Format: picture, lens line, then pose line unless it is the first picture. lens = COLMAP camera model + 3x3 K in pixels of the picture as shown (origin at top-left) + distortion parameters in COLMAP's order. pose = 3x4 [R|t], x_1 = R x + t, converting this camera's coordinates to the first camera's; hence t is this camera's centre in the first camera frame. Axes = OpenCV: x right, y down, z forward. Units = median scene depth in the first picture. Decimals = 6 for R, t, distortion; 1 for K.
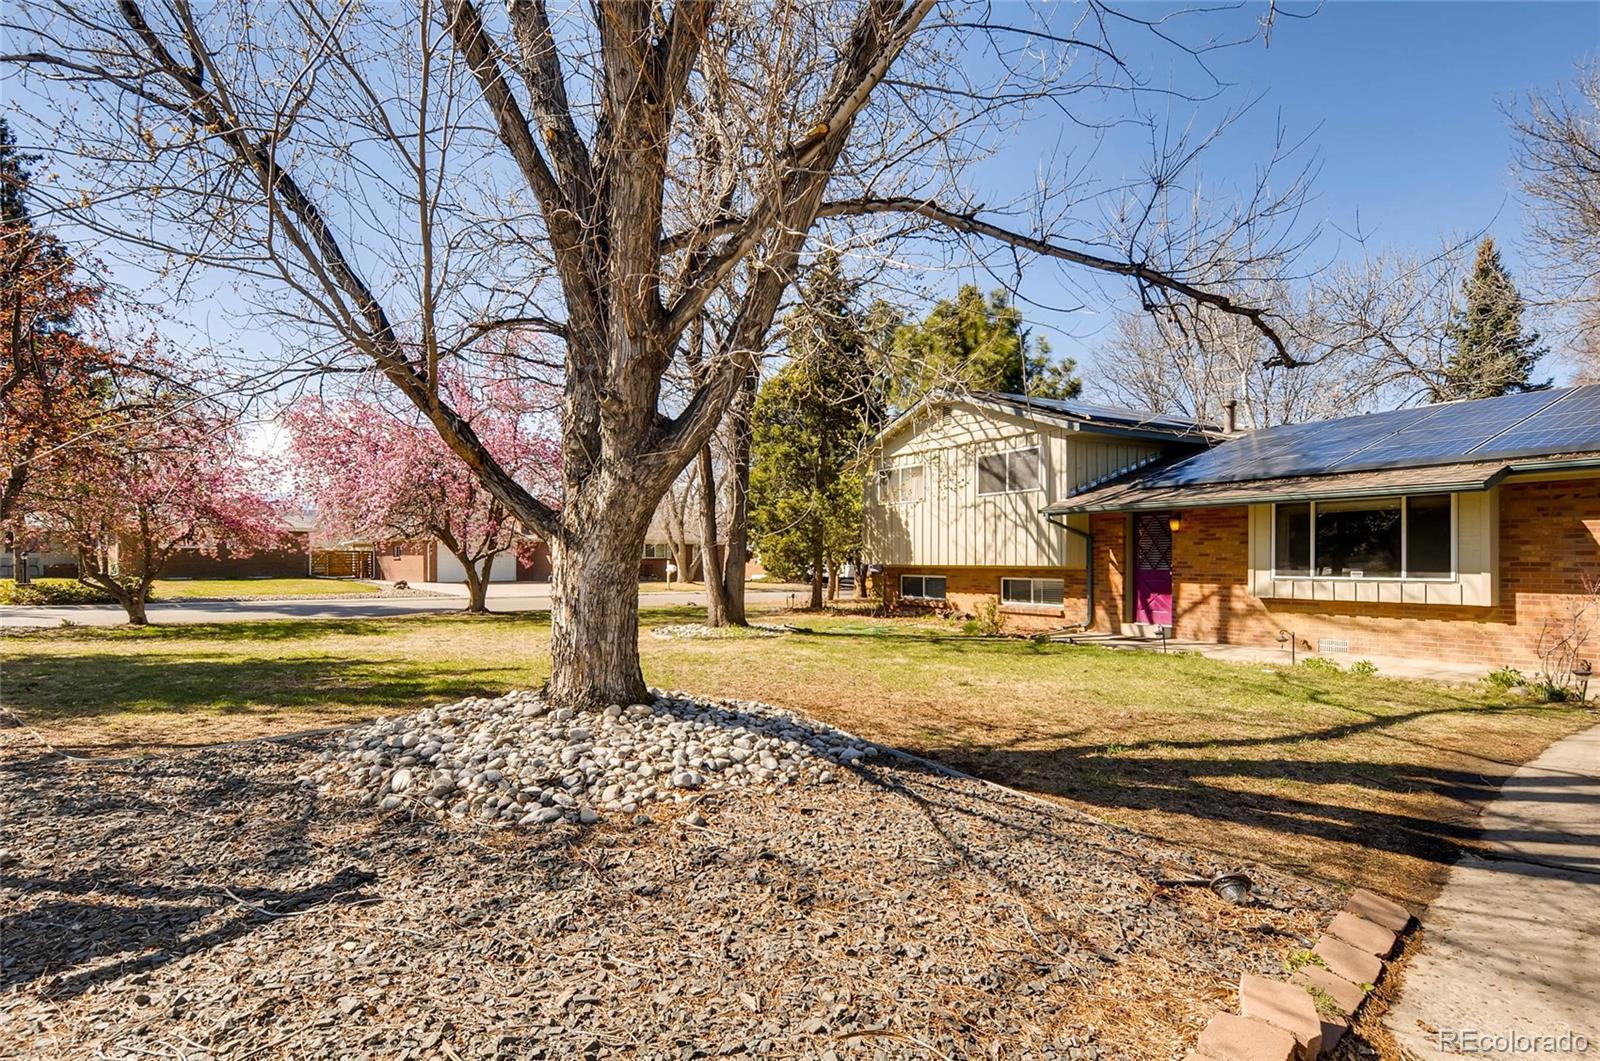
lens RADIAL K [[859.5, 0, 790.8], [0, 859.5, 555.2], [0, 0, 1]] dist [-0.000655, -0.005211]
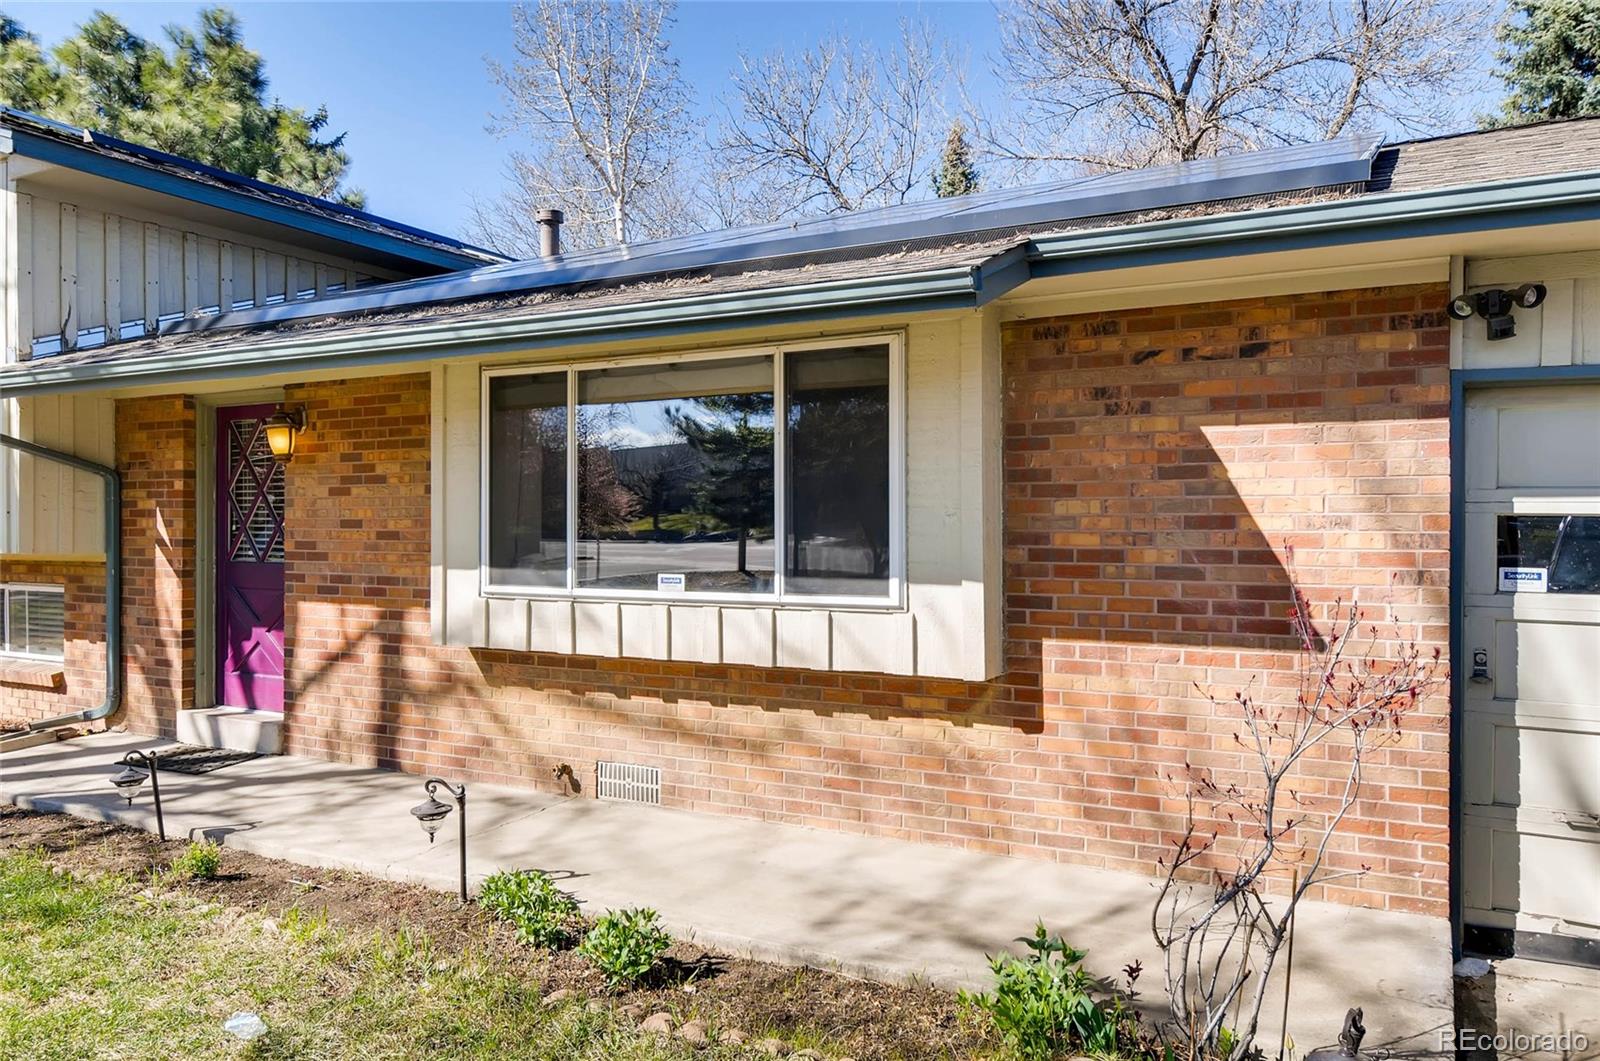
lens RADIAL K [[1175.8, 0, 795.9], [0, 1175.8, 536.9], [0, 0, 1]] dist [-0.012152, -0.001568]
pose [[0.850937, -0.006888, 0.525222, 0.392842], [-0.001339, 0.999882, 0.015282, -0.002645], [-0.525265, -0.013707, 0.850828, 0.496723]]
